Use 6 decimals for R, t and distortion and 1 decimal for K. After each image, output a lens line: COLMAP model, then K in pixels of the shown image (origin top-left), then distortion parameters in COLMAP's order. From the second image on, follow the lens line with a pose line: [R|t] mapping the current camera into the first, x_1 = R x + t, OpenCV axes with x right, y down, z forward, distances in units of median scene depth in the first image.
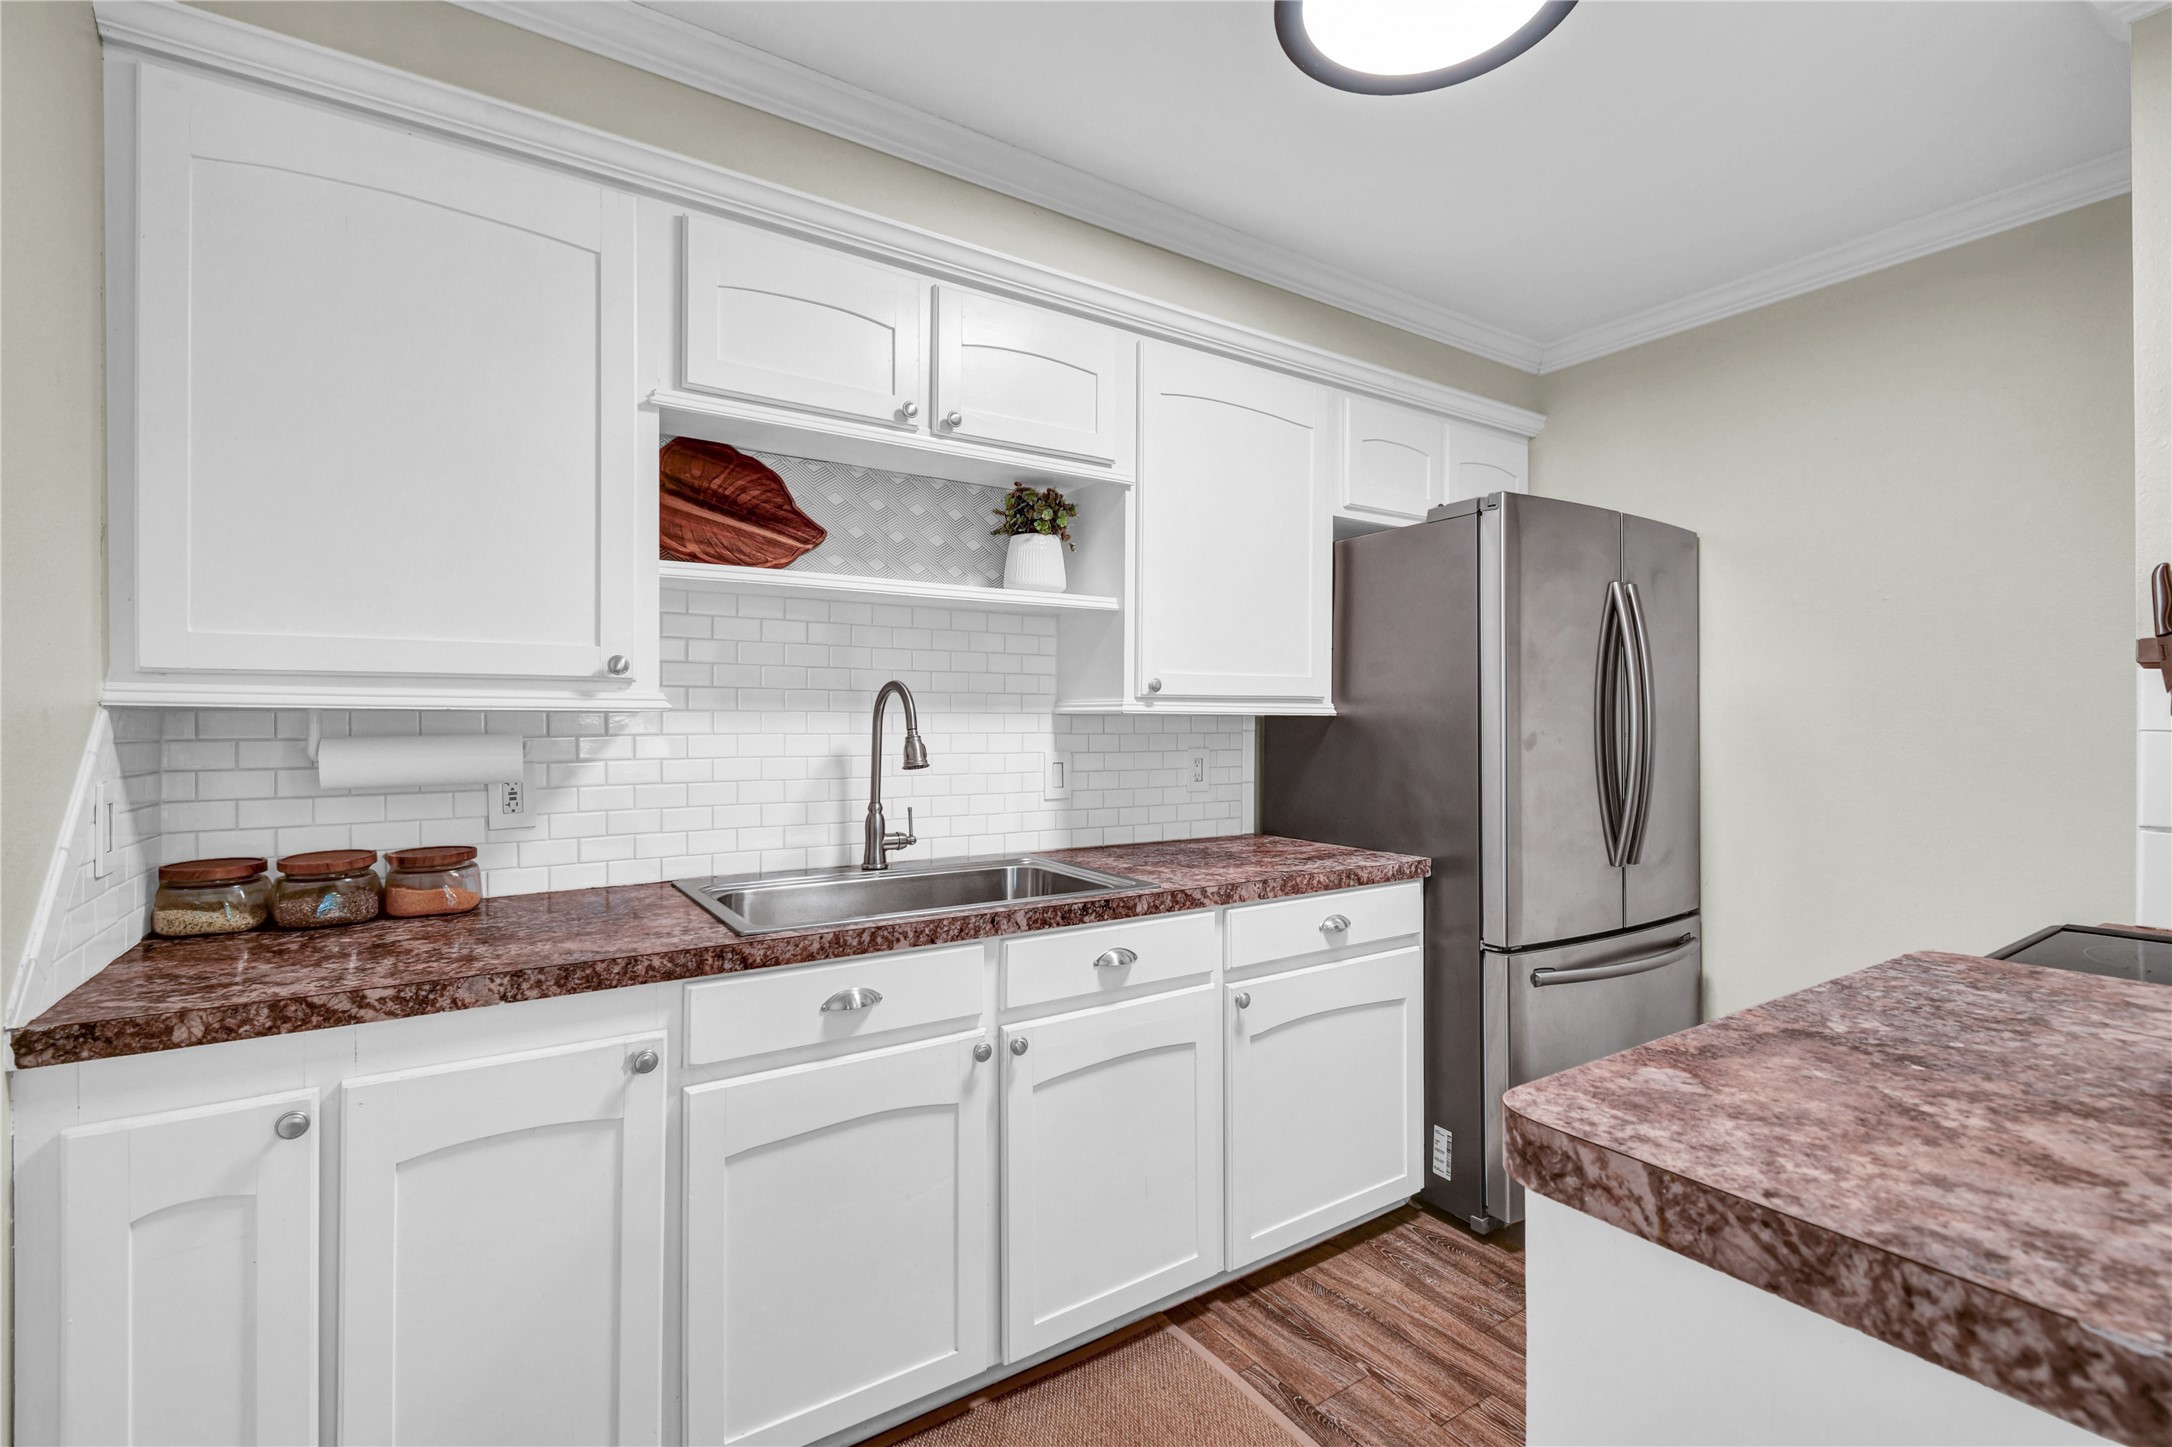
lens RADIAL K [[960.6, 0, 1081.0], [0, 960.6, 716.8], [0, 0, 1]] dist [0.003571, -0.003209]
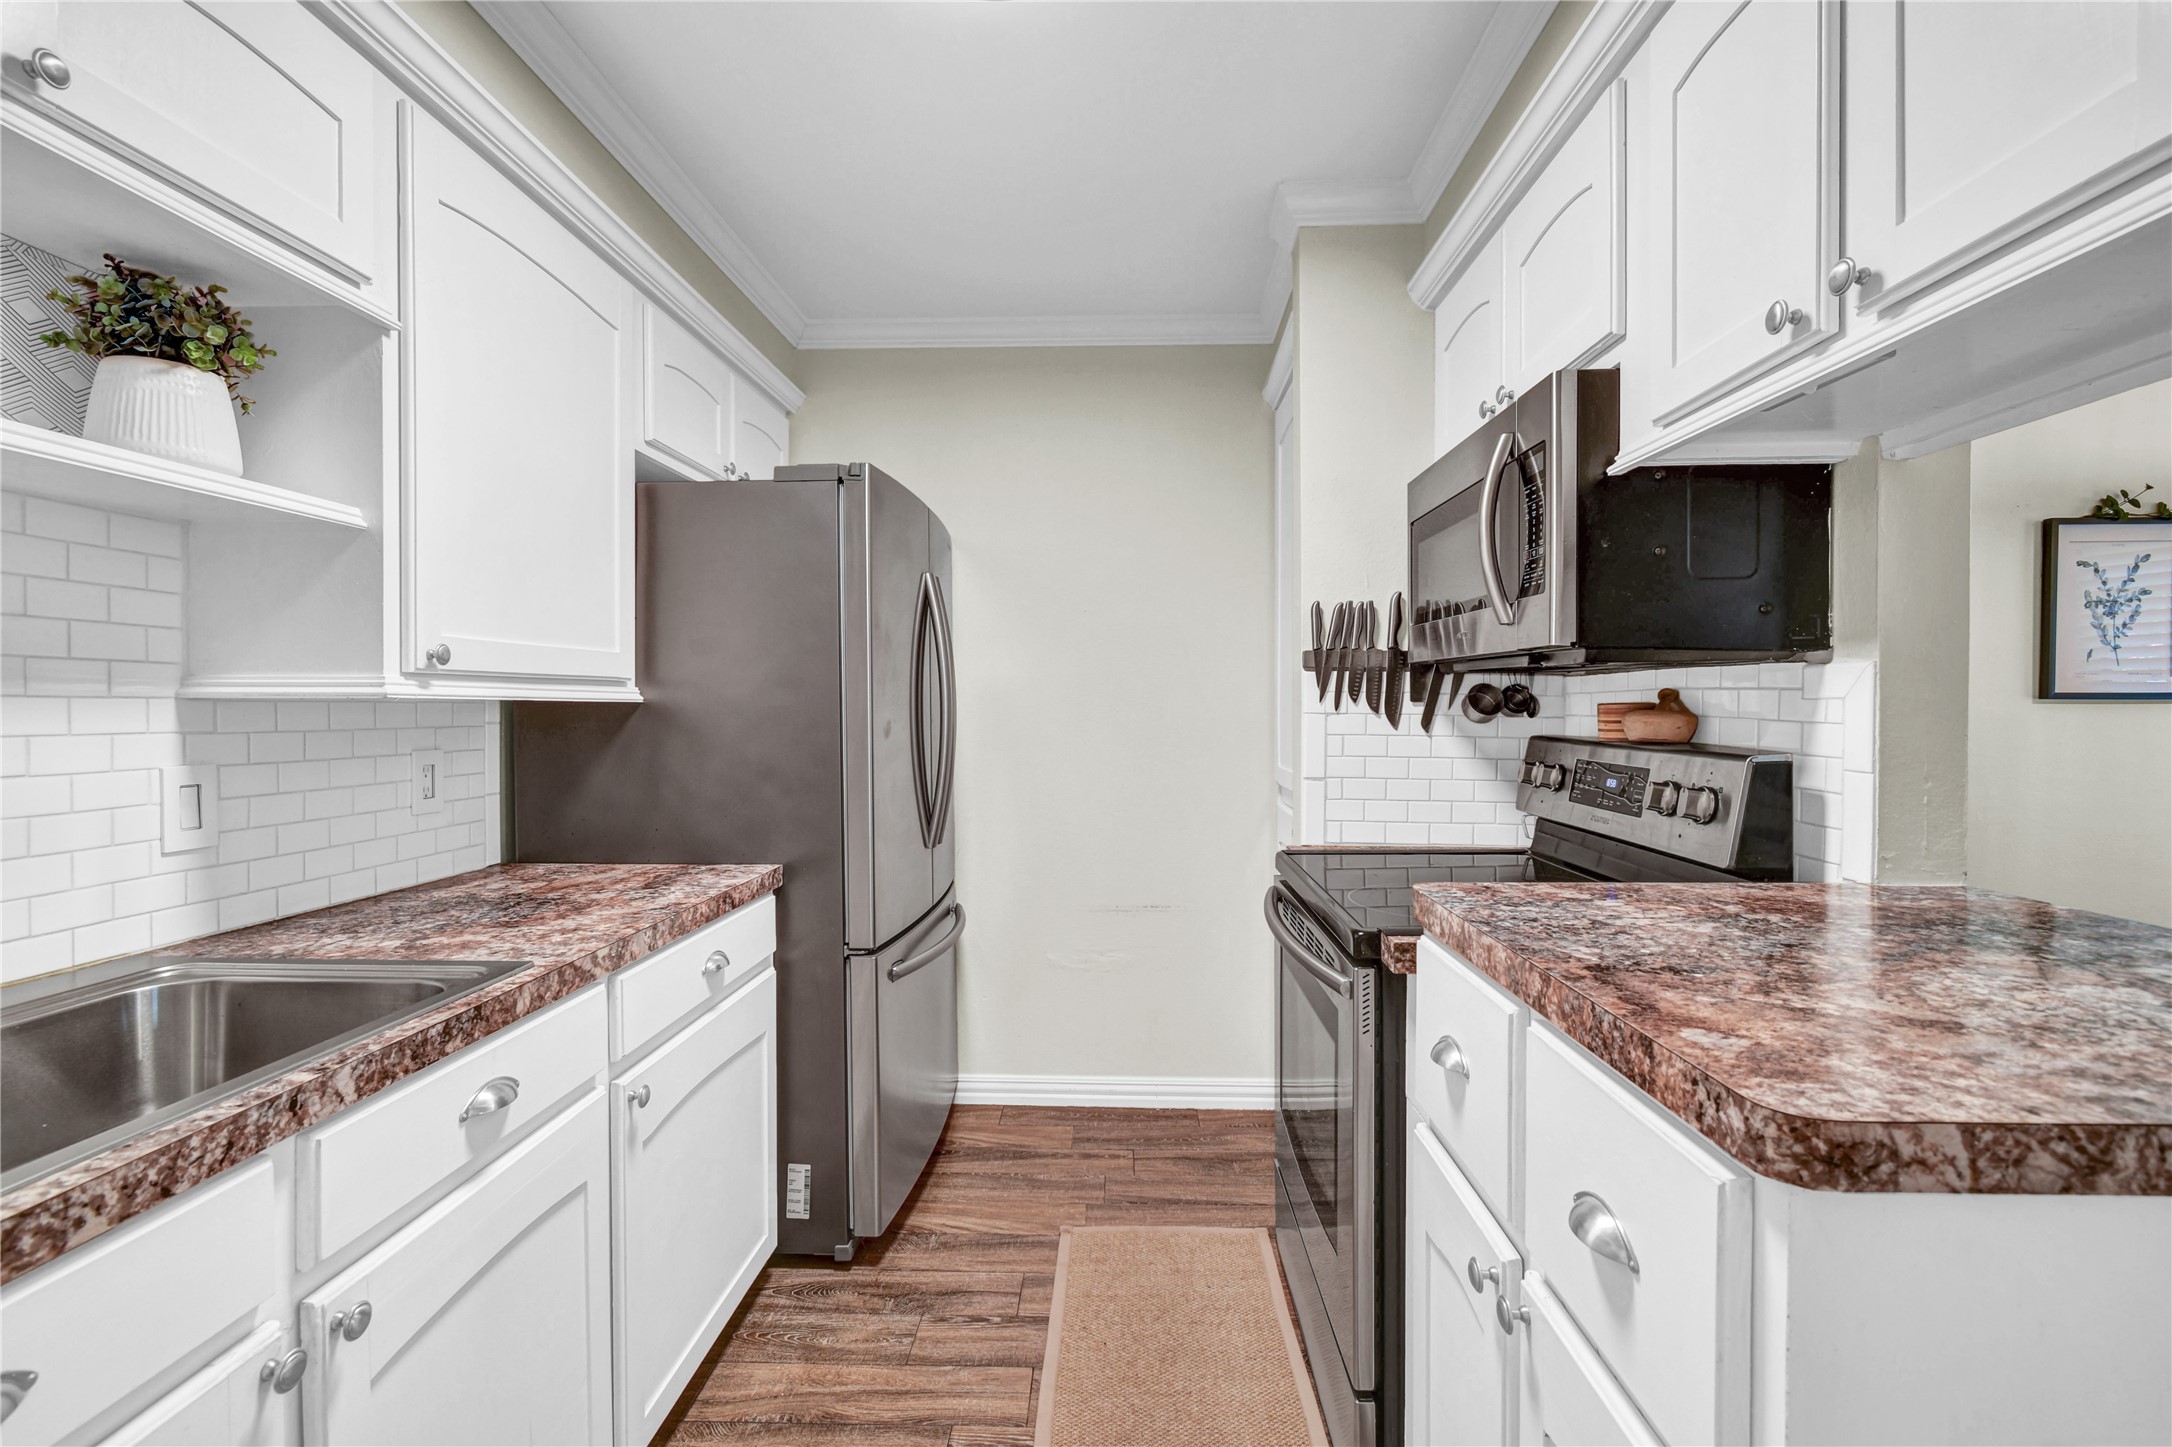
lens RADIAL K [[960.6, 0, 1090.8], [0, 960.6, 719.7], [0, 0, 1]] dist [0.003571, -0.003209]
pose [[0.581540, -0.013266, 0.813409, -0.212740], [-0.000004, 0.999867, 0.016309, 0.000351], [-0.813518, -0.009488, 0.581463, 0.300269]]
